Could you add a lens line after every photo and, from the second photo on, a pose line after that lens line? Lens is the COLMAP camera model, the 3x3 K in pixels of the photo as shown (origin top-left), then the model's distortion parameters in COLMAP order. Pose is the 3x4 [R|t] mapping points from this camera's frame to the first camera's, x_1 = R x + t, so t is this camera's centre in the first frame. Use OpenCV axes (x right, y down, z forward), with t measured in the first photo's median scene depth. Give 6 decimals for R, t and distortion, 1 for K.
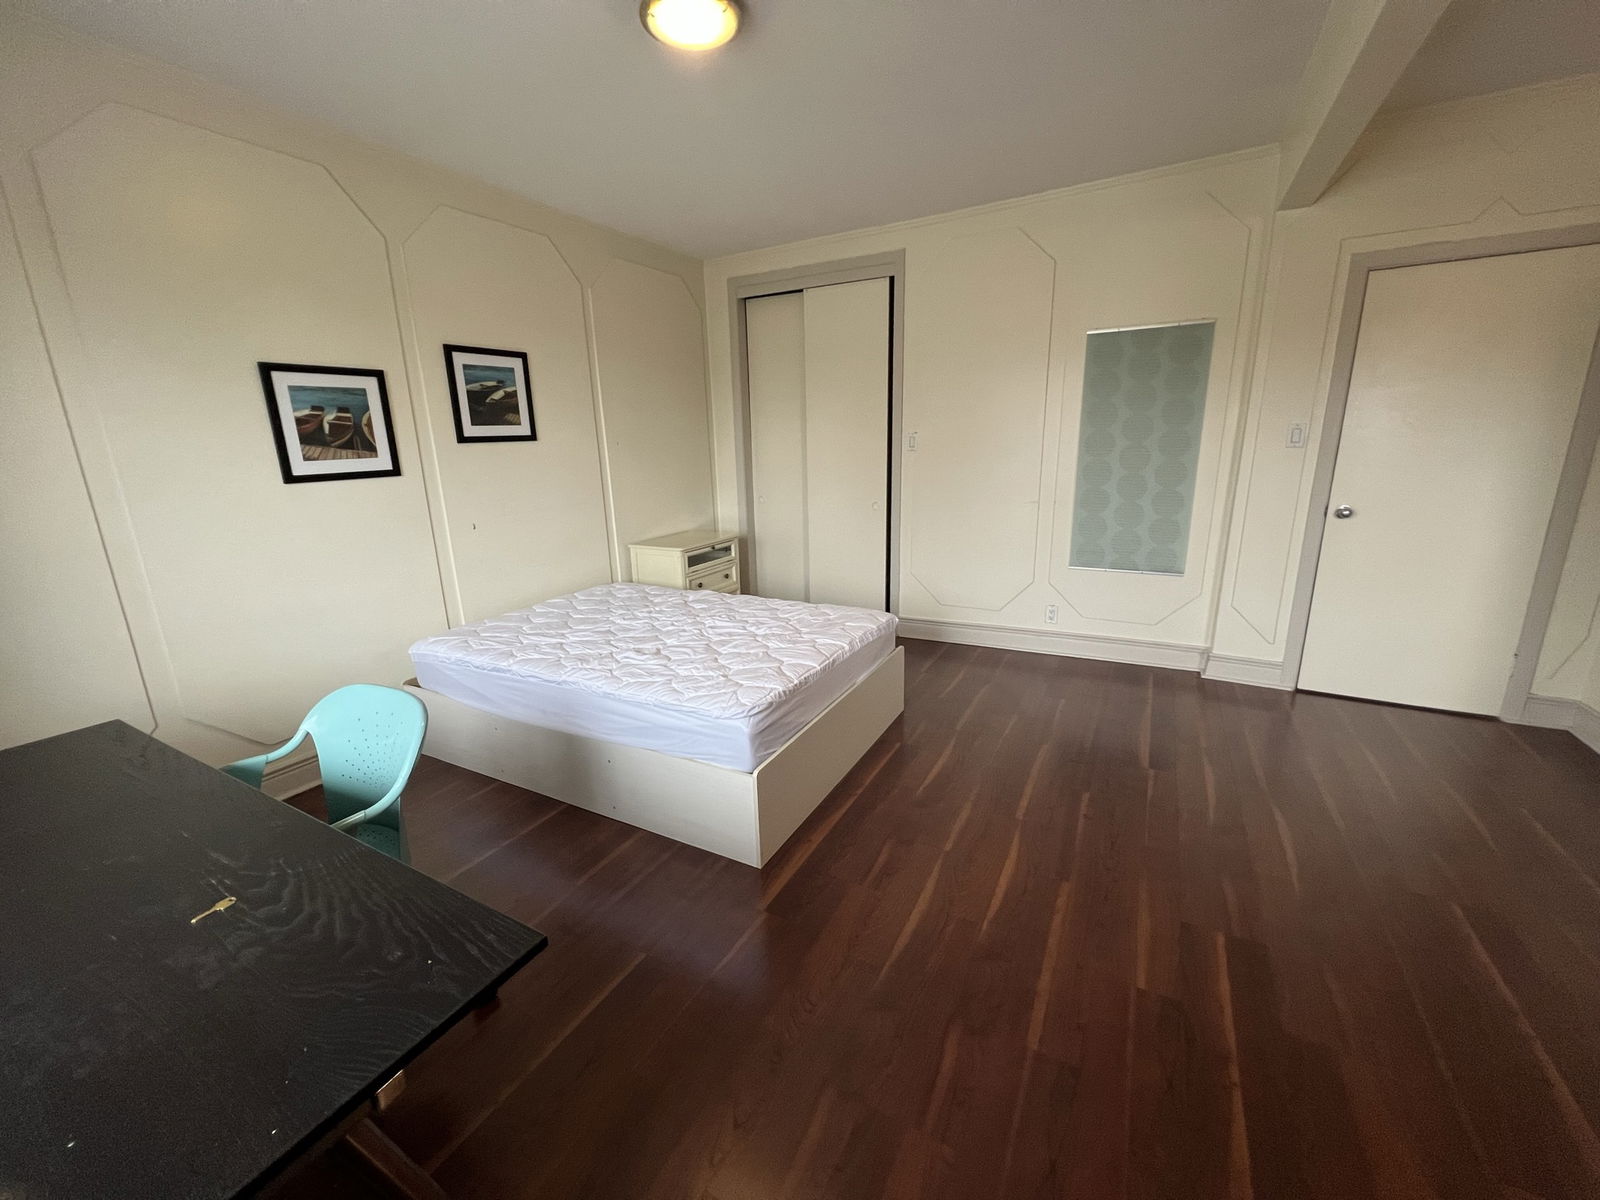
lens RADIAL K [[637.9, 0, 802.5], [0, 637.9, 597.5], [0, 0, 1]] dist [0.000829, -0.000541]
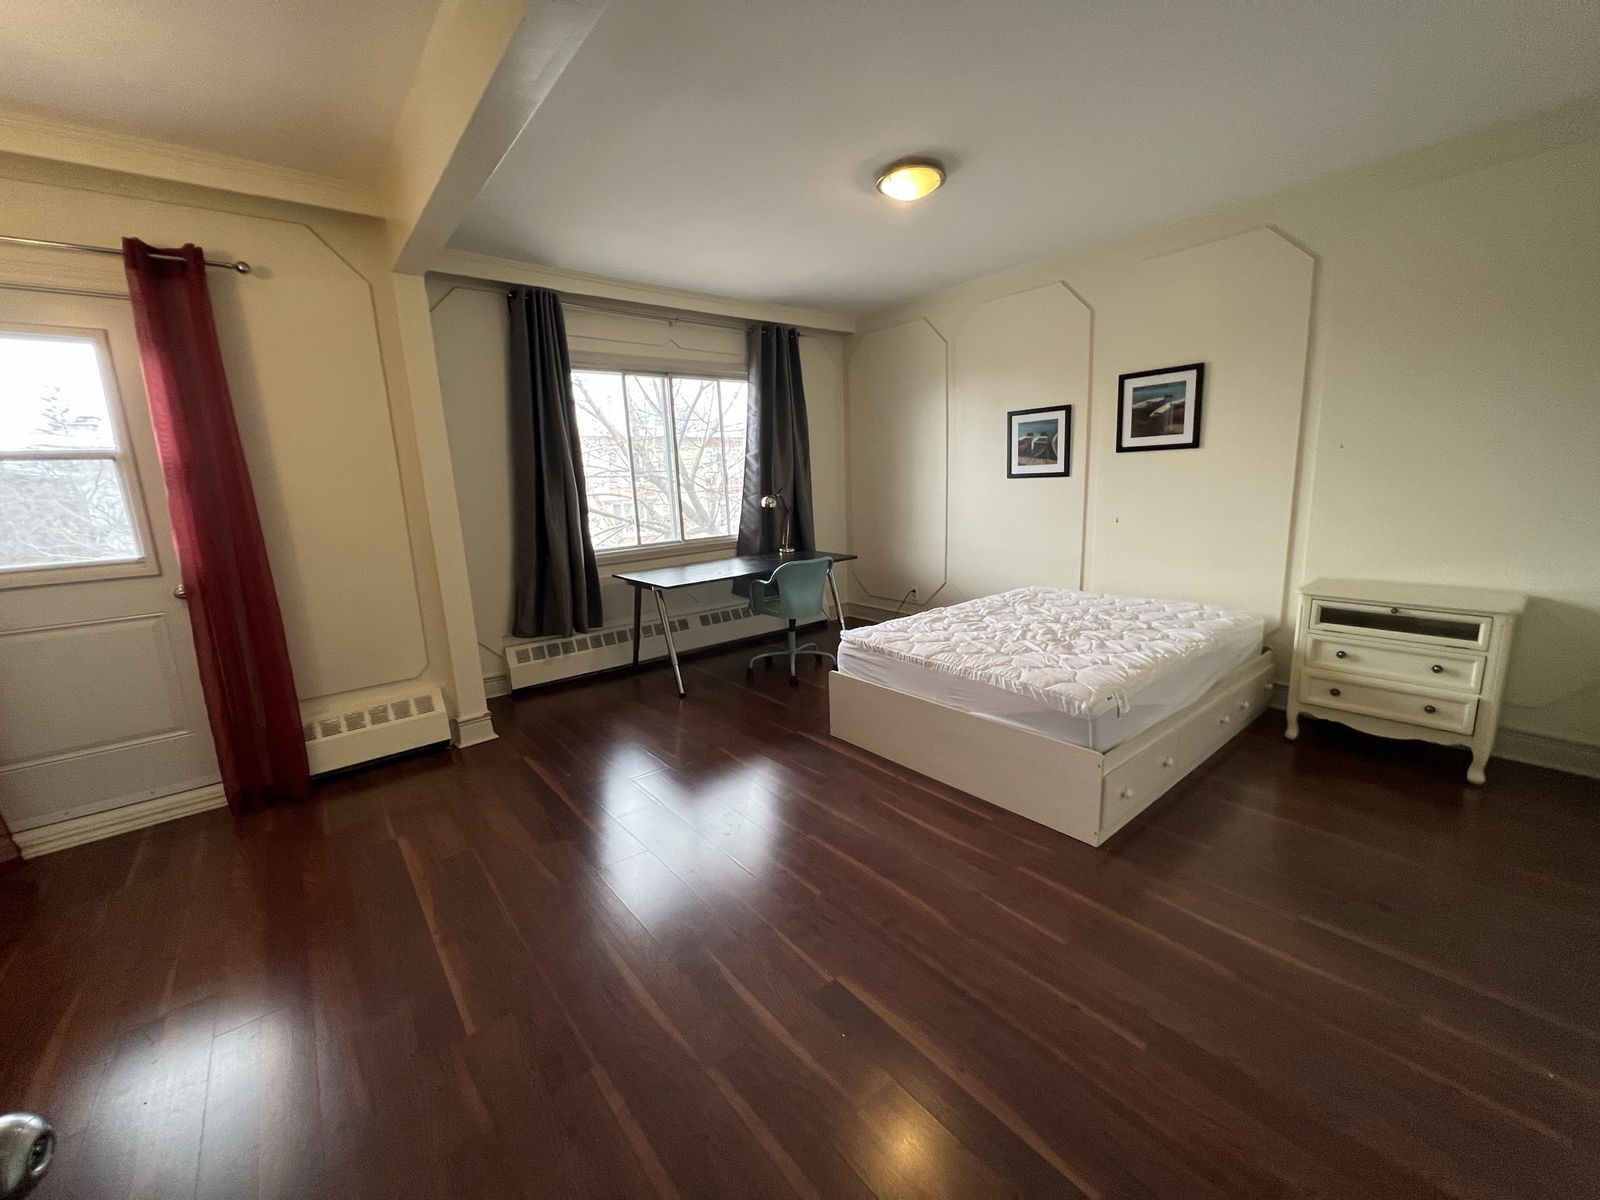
lens RADIAL K [[637.9, 0, 796.1], [0, 637.9, 603.6], [0, 0, 1]] dist [0.000829, -0.000541]
pose [[-0.373493, 0.225340, -0.899847, 0.969249], [-0.178820, 0.934362, 0.308205, -0.259147], [0.910234, 0.276024, -0.308683, 0.972509]]
